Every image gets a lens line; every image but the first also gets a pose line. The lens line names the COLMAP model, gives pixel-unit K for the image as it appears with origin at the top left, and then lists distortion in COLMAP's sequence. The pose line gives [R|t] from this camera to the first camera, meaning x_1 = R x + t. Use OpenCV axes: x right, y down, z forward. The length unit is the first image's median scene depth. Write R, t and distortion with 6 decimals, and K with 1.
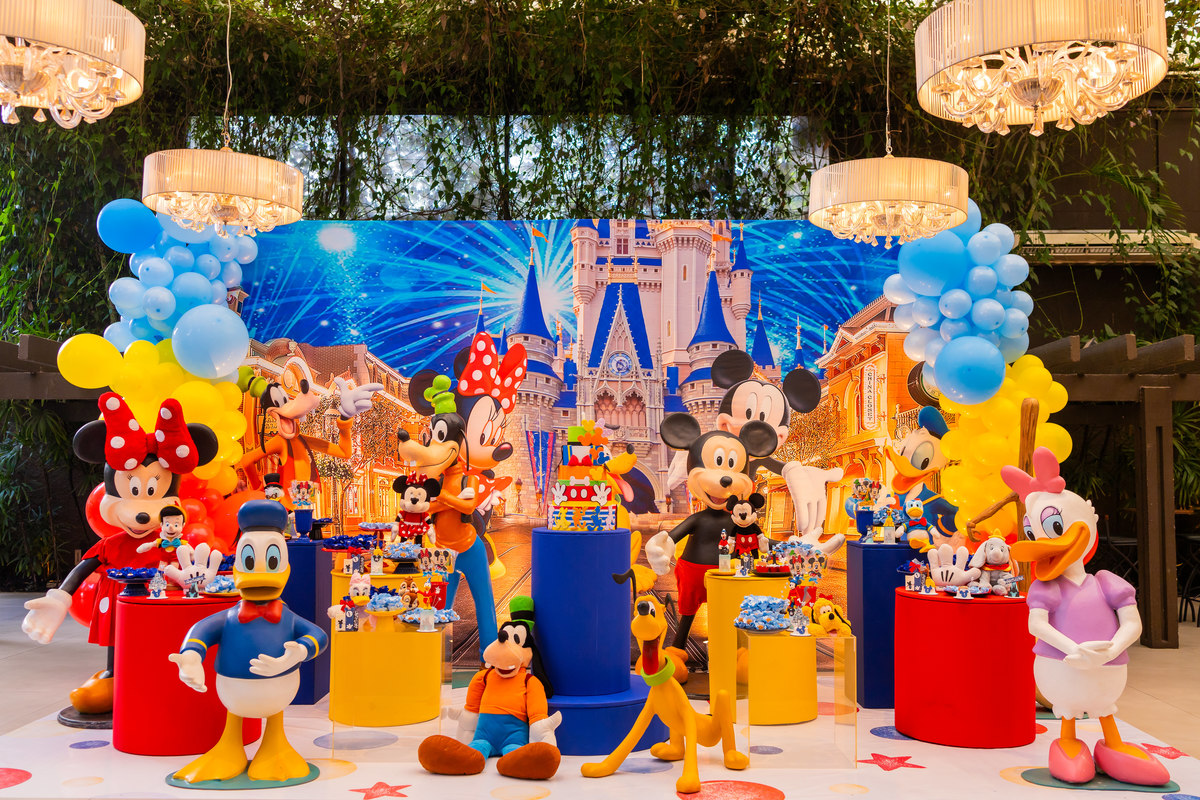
lens RADIAL K [[1254.6, 0, 600.0], [0, 1254.6, 400.0], [0, 0, 1]] dist [0.042680, -0.005915]
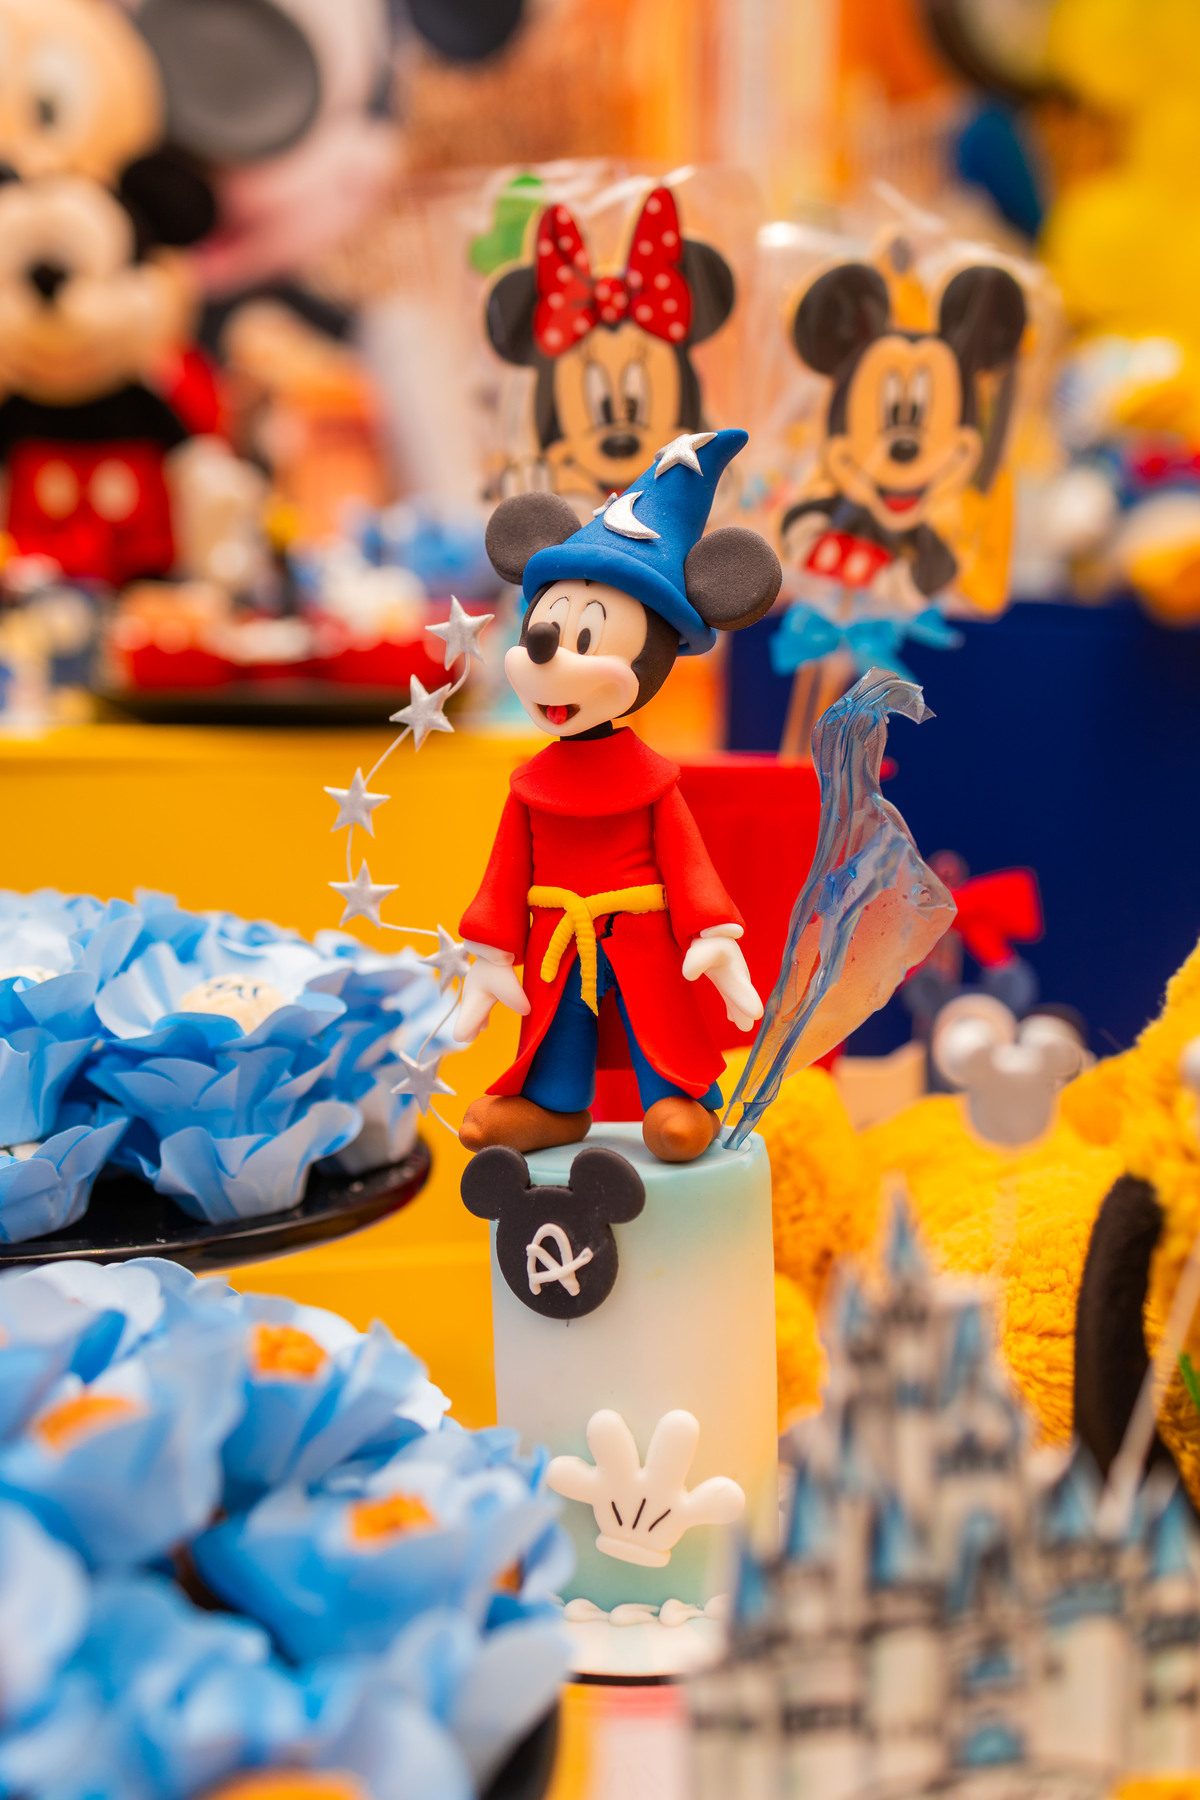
lens RADIAL K [[1881.9, 0, 600.0], [0, 1881.9, 900.0], [0, 0, 1]] dist [0.042680, -0.005915]
pose [[0.963410, -0.017991, 0.267427, 0.105976], [-0.019903, 0.990188, 0.138316, 0.115087], [-0.267292, -0.138578, 0.953599, 0.730555]]
